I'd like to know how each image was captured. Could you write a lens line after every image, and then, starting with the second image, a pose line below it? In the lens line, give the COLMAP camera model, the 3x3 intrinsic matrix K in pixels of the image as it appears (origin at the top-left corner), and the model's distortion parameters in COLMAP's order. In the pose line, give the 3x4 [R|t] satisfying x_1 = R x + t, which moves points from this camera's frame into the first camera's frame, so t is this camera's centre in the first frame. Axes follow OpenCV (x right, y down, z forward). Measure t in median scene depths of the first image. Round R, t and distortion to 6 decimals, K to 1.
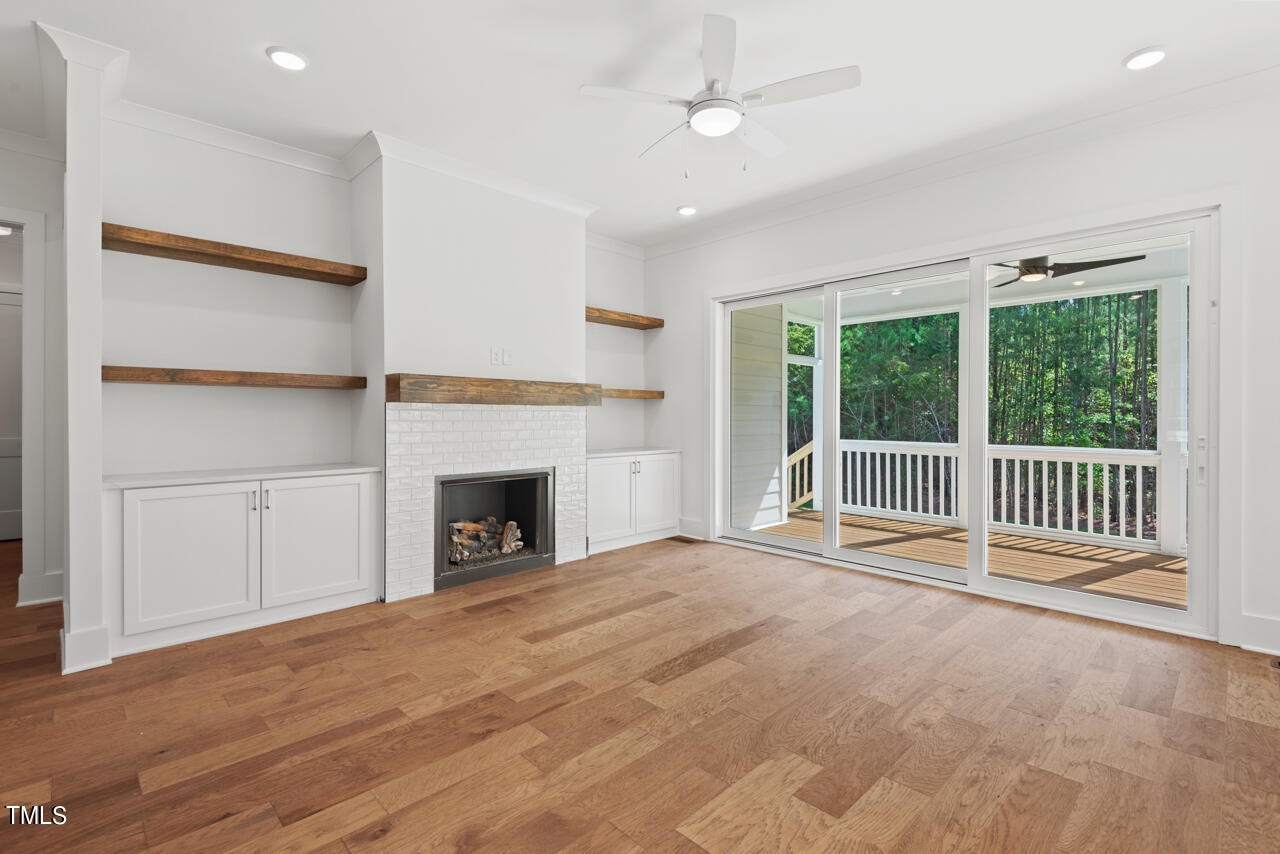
lens RADIAL K [[582.8, 0, 638.0], [0, 582.8, 417.1], [0, 0, 1]] dist [0.021281, -0.013657]
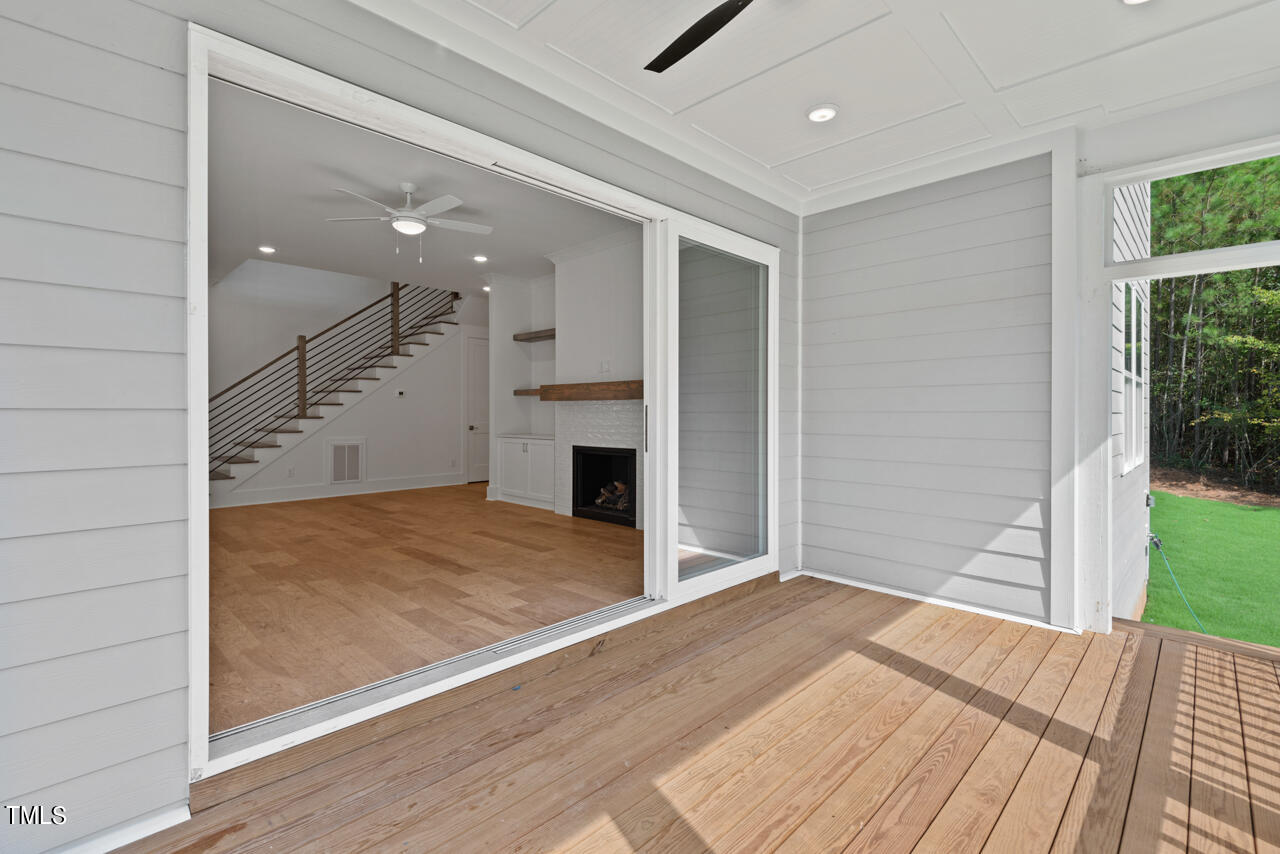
lens RADIAL K [[582.8, 0, 652.0], [0, 582.8, 416.5], [0, 0, 1]] dist [0.021281, -0.013657]
pose [[0.035005, 0.004014, -0.999379, 1.476302], [-0.003292, 0.999987, 0.003902, 0.015351], [0.999382, 0.003153, 0.035018, 1.337666]]
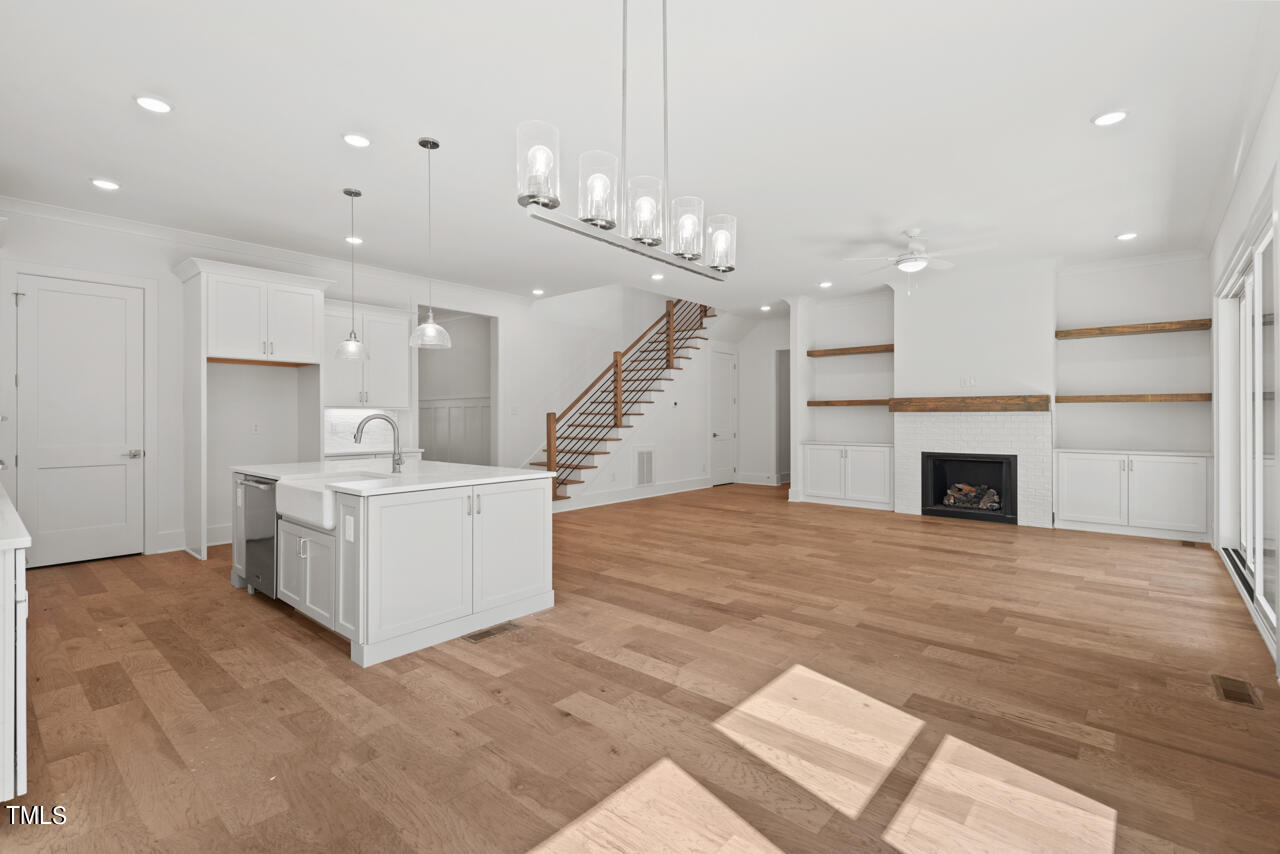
lens RADIAL K [[582.8, 0, 640.9], [0, 582.8, 414.7], [0, 0, 1]] dist [0.021281, -0.013657]
pose [[0.078923, -0.007222, -0.996855, 1.620321], [-0.002726, 0.999968, -0.007460, 0.001160], [0.996877, 0.003306, 0.078901, -0.025939]]
